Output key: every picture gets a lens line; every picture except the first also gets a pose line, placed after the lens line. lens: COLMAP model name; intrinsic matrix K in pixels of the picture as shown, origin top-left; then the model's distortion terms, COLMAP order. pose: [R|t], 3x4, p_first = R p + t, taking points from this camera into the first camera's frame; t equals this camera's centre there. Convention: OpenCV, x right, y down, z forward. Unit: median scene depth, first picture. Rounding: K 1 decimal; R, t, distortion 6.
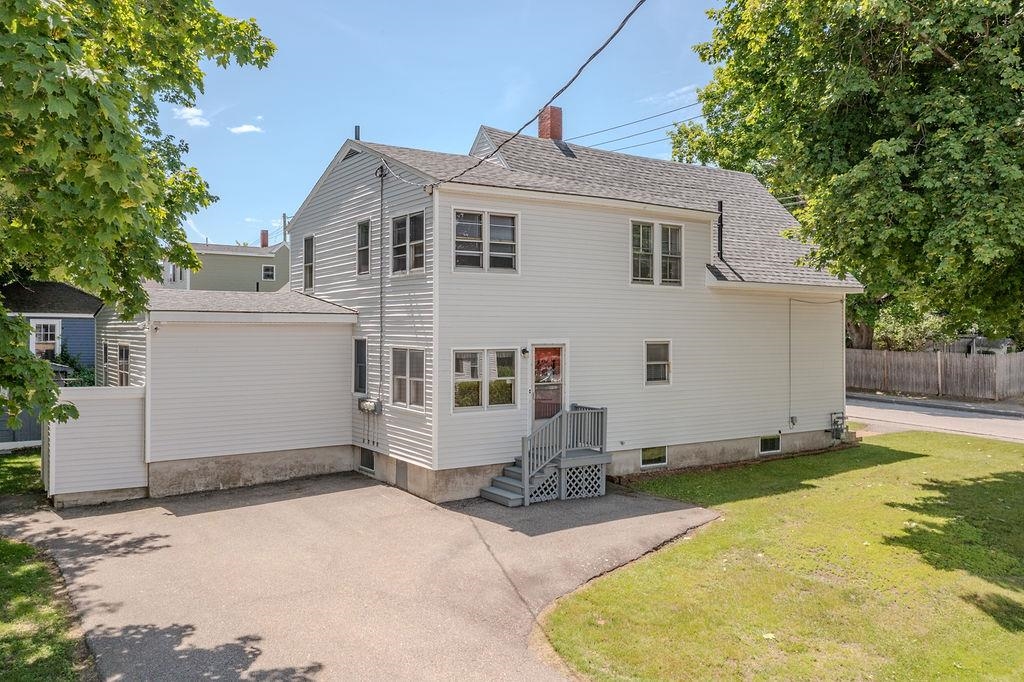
lens RADIAL K [[790.5, 0, 512.0], [0, 790.5, 341.0], [0, 0, 1]] dist [-0.024908, 0.002642]
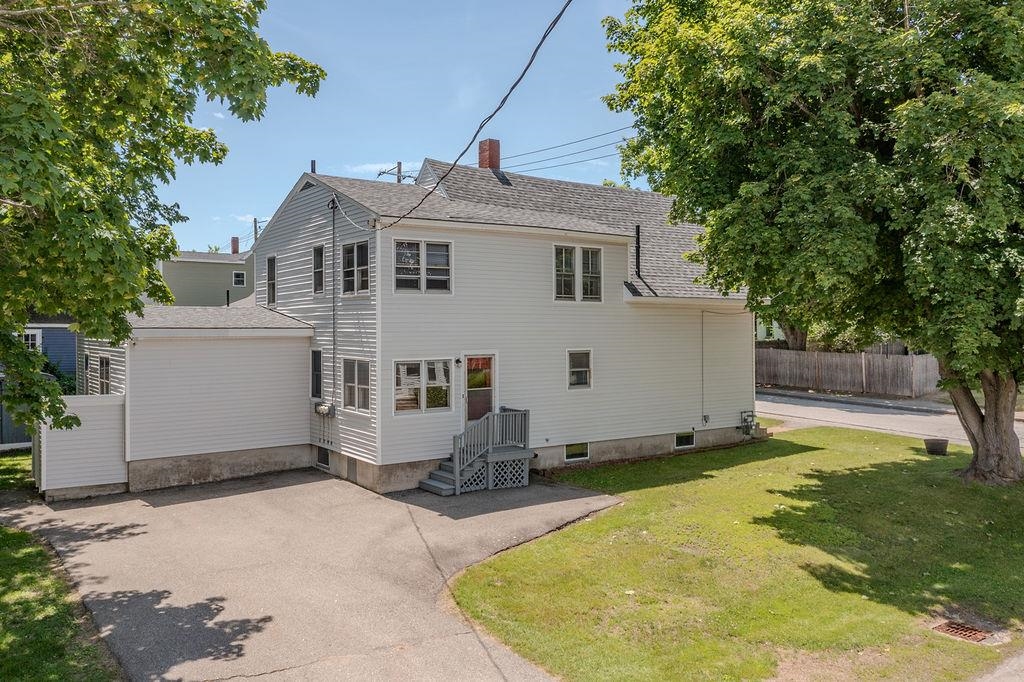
lens RADIAL K [[782.3, 0, 508.2], [0, 782.3, 343.1], [0, 0, 1]] dist [-0.023925, 0.002726]
pose [[0.999553, -0.005927, 0.029318, 0.056422], [0.005793, 0.999972, 0.004669, -0.018669], [-0.029345, -0.004497, 0.999559, -0.143012]]
